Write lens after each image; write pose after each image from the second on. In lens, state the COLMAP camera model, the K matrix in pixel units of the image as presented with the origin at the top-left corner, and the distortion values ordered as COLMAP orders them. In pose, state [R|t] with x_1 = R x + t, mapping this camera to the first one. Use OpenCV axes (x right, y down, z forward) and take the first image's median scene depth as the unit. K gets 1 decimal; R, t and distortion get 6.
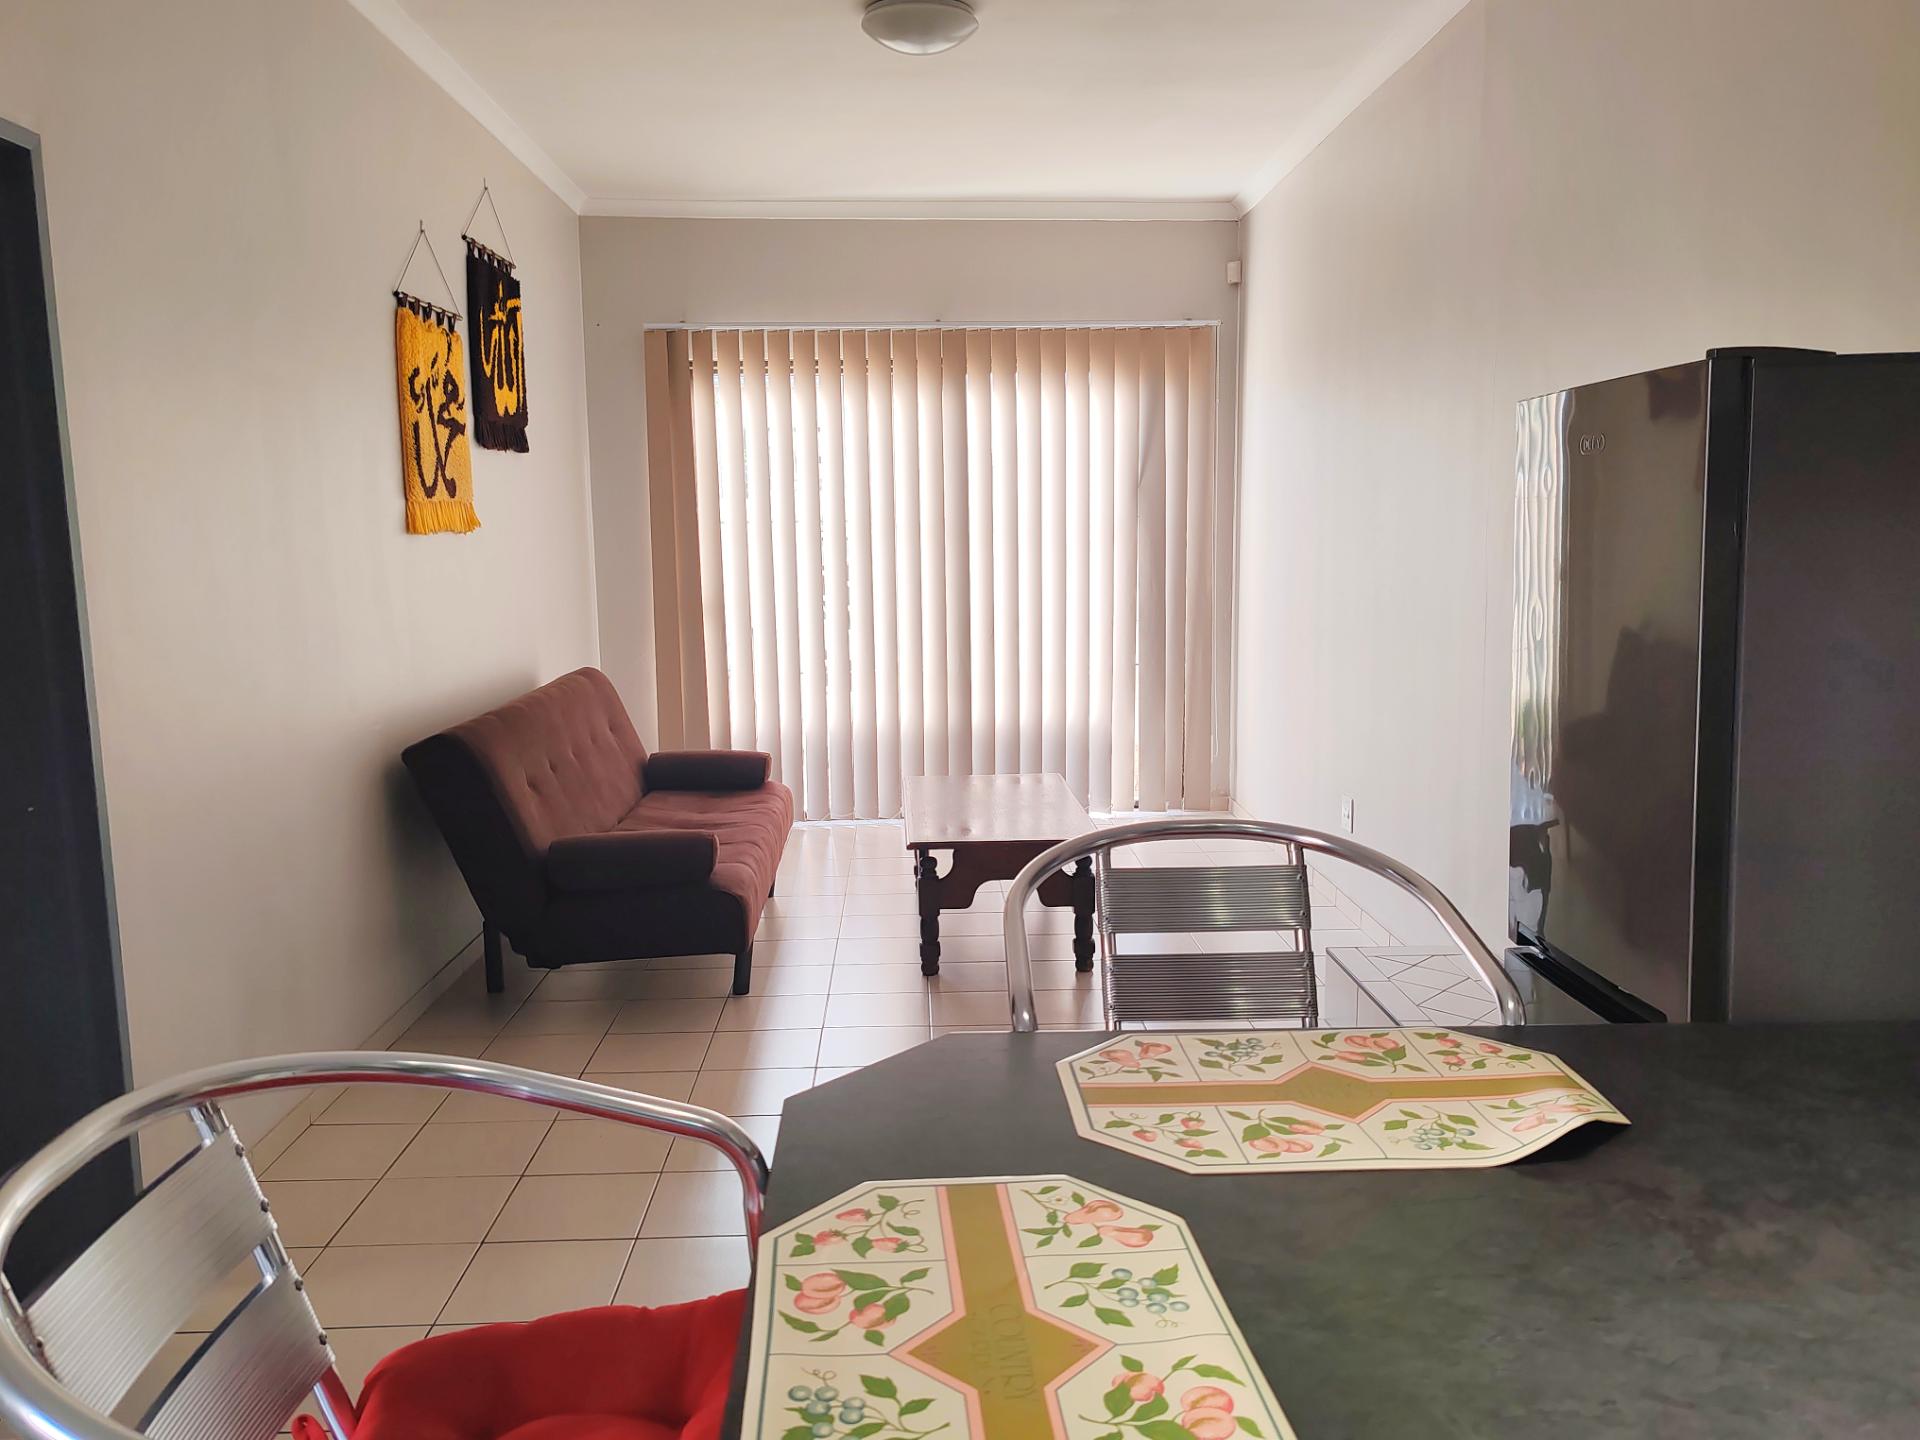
lens RADIAL K [[1479.8, 0, 959.8], [0, 1479.8, 716.0], [0, 0, 1]] dist [0.033392, 0.000437]
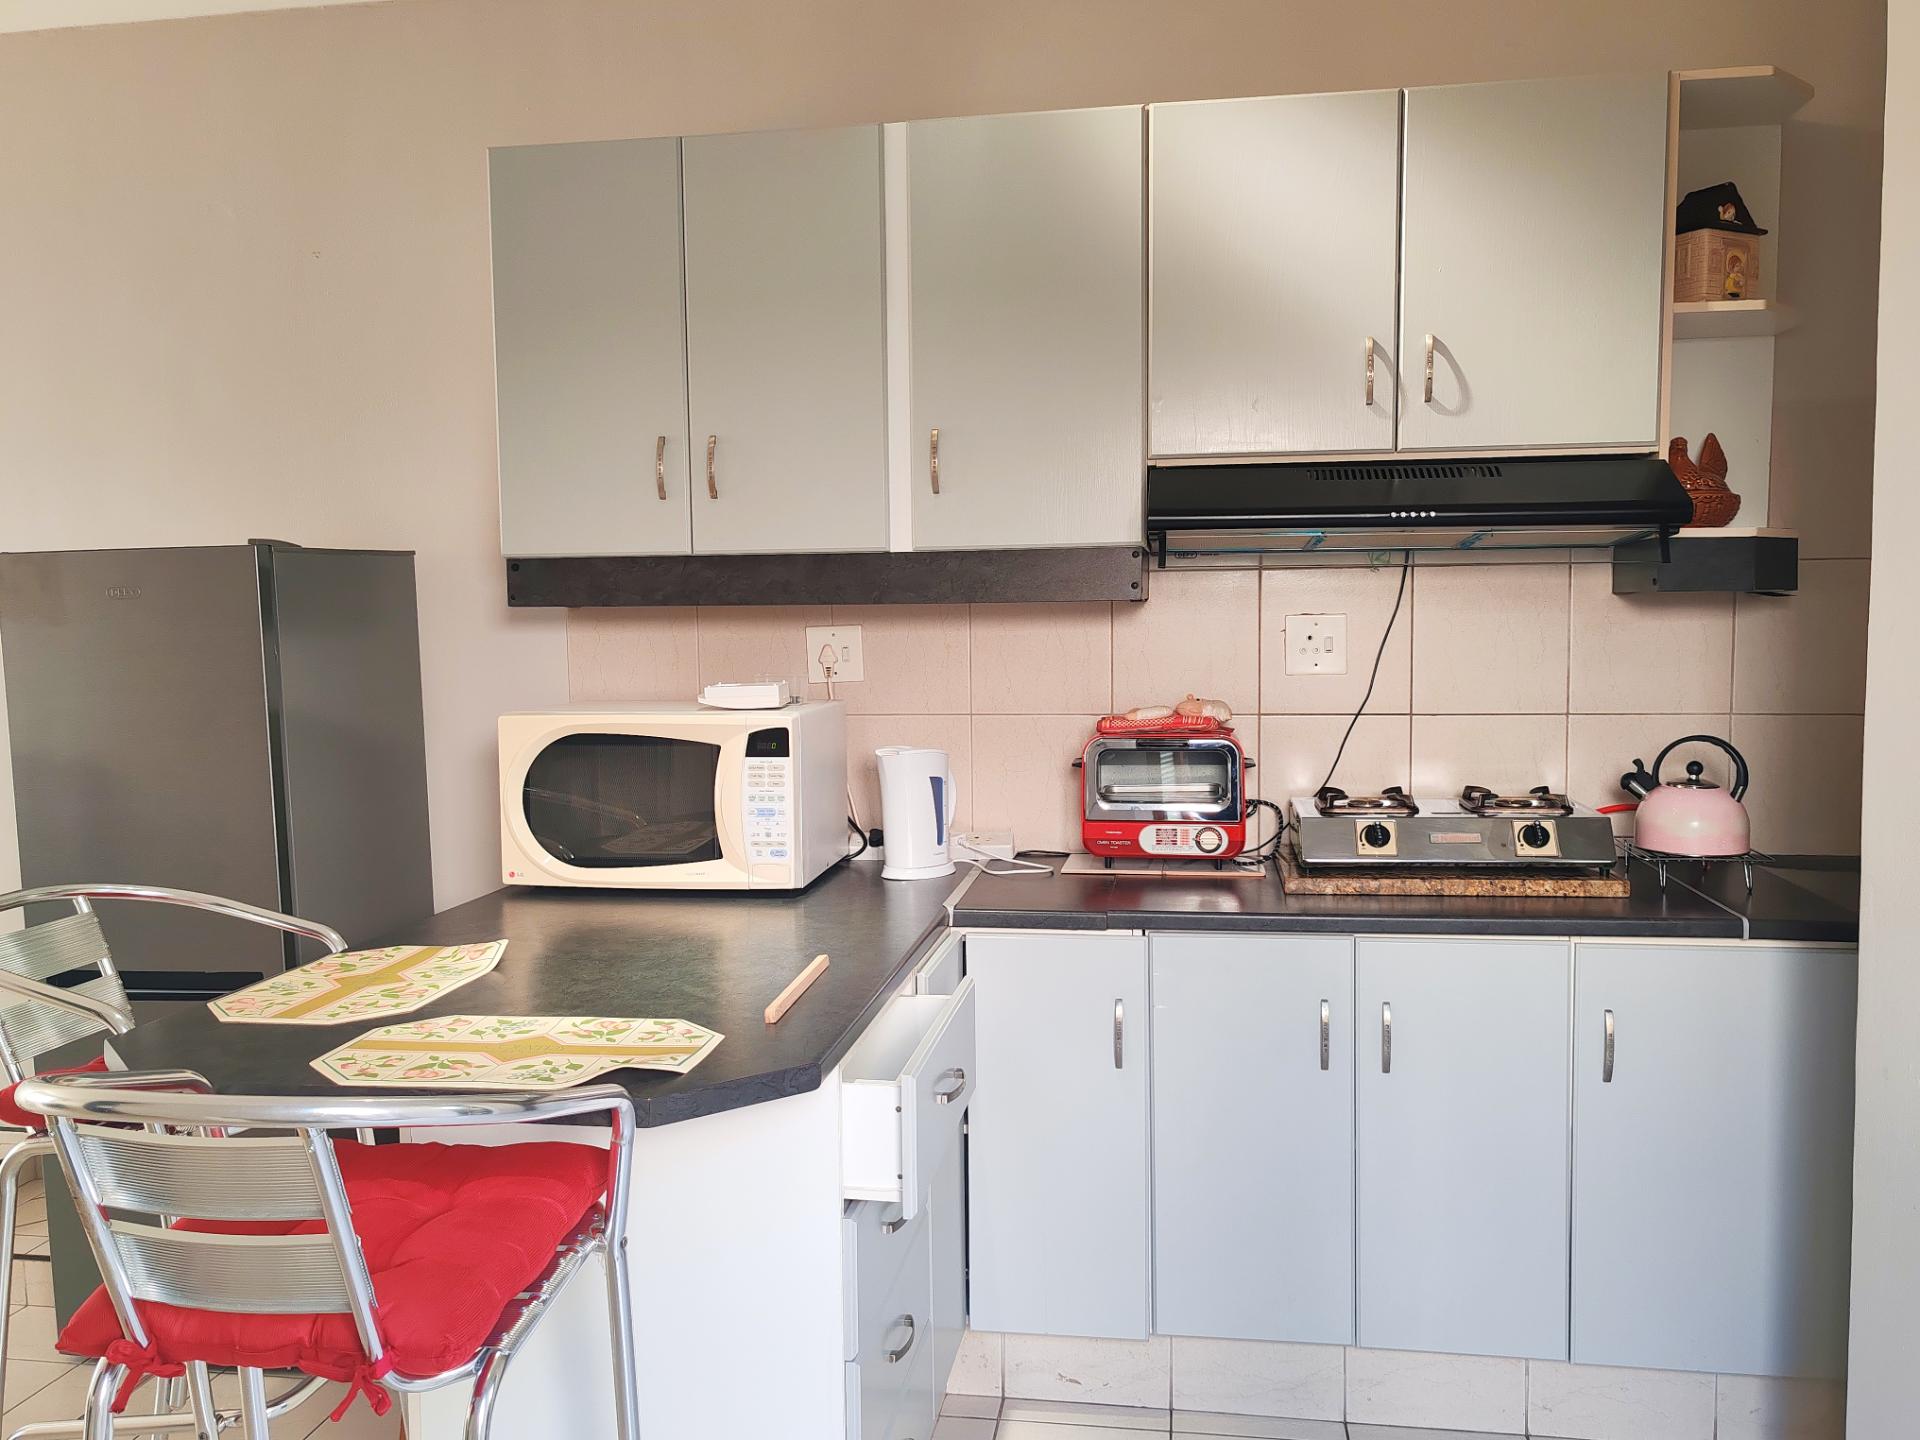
lens RADIAL K [[1479.8, 0, 962.7], [0, 1479.8, 724.6], [0, 0, 1]] dist [0.033392, 0.000437]
pose [[0.190185, -0.060987, 0.979852, -1.598026], [0.142185, 0.989257, 0.033974, 0.005688], [-0.971397, 0.132859, 0.196814, -0.030800]]
